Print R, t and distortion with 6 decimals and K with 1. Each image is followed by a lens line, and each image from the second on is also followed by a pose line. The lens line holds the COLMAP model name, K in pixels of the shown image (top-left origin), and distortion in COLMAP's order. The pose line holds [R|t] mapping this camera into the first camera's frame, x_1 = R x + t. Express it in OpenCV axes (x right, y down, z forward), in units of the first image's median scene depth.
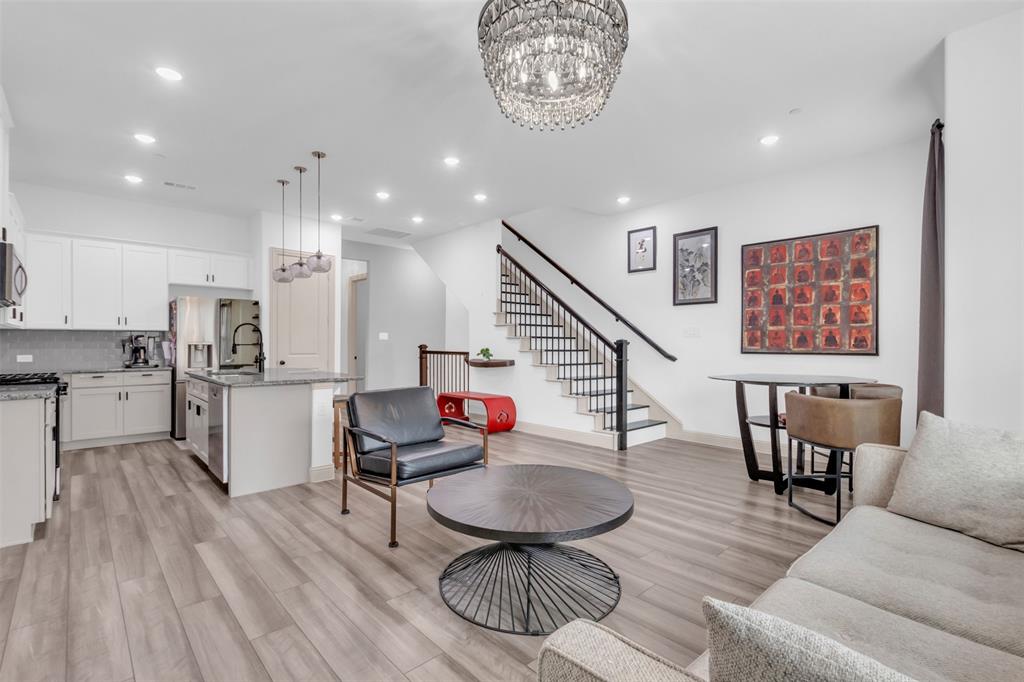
lens RADIAL K [[471.1, 0, 511.4], [0, 471.1, 342.2], [0, 0, 1]] dist [0.004964, -0.000114]
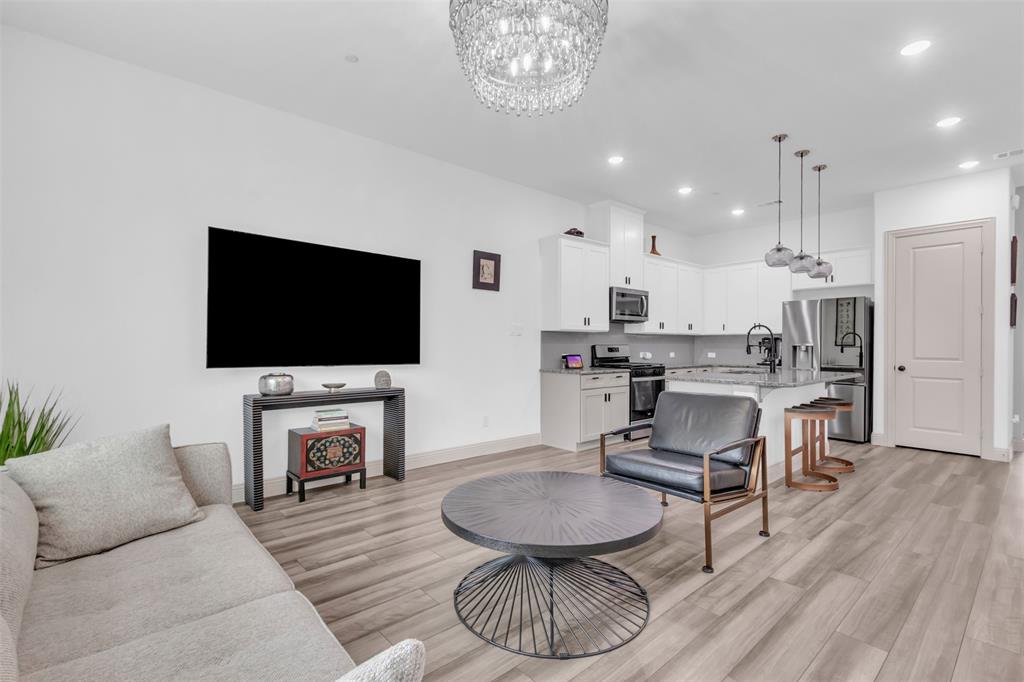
lens RADIAL K [[471.1, 0, 509.1], [0, 471.1, 343.8], [0, 0, 1]] dist [0.004964, -0.000114]
pose [[-0.026325, -0.000716, -0.999653, 0.465740], [-0.001649, 0.999998, -0.000673, 0.002024], [0.999652, 0.001631, -0.026326, 0.450249]]
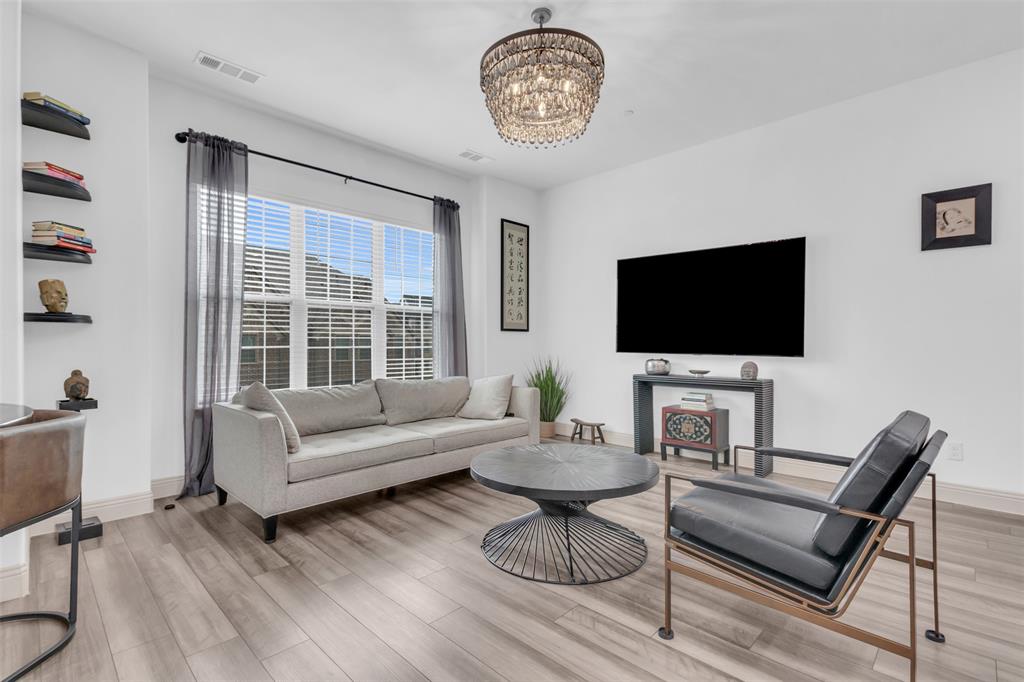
lens RADIAL K [[471.1, 0, 511.6], [0, 471.1, 344.7], [0, 0, 1]] dist [0.004964, -0.000114]
pose [[-0.998673, 0.000780, -0.051485, 0.100700], [0.000783, 1.000000, -0.000049, 0.019678], [0.051485, -0.000090, -0.998674, 0.996529]]
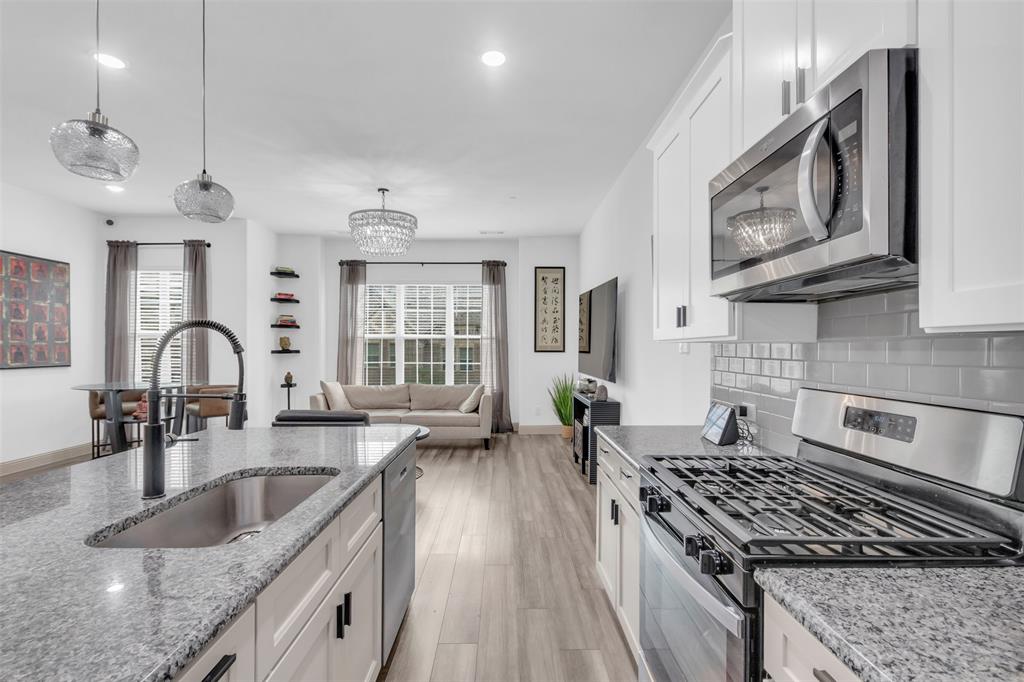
lens RADIAL K [[471.1, 0, 512.3], [0, 471.1, 351.8], [0, 0, 1]] dist [0.004964, -0.000114]
pose [[-0.748443, -0.007838, 0.663152, -0.835755], [-0.004677, 0.999968, 0.006540, -0.022728], [-0.663182, 0.001793, -0.748456, 1.027178]]
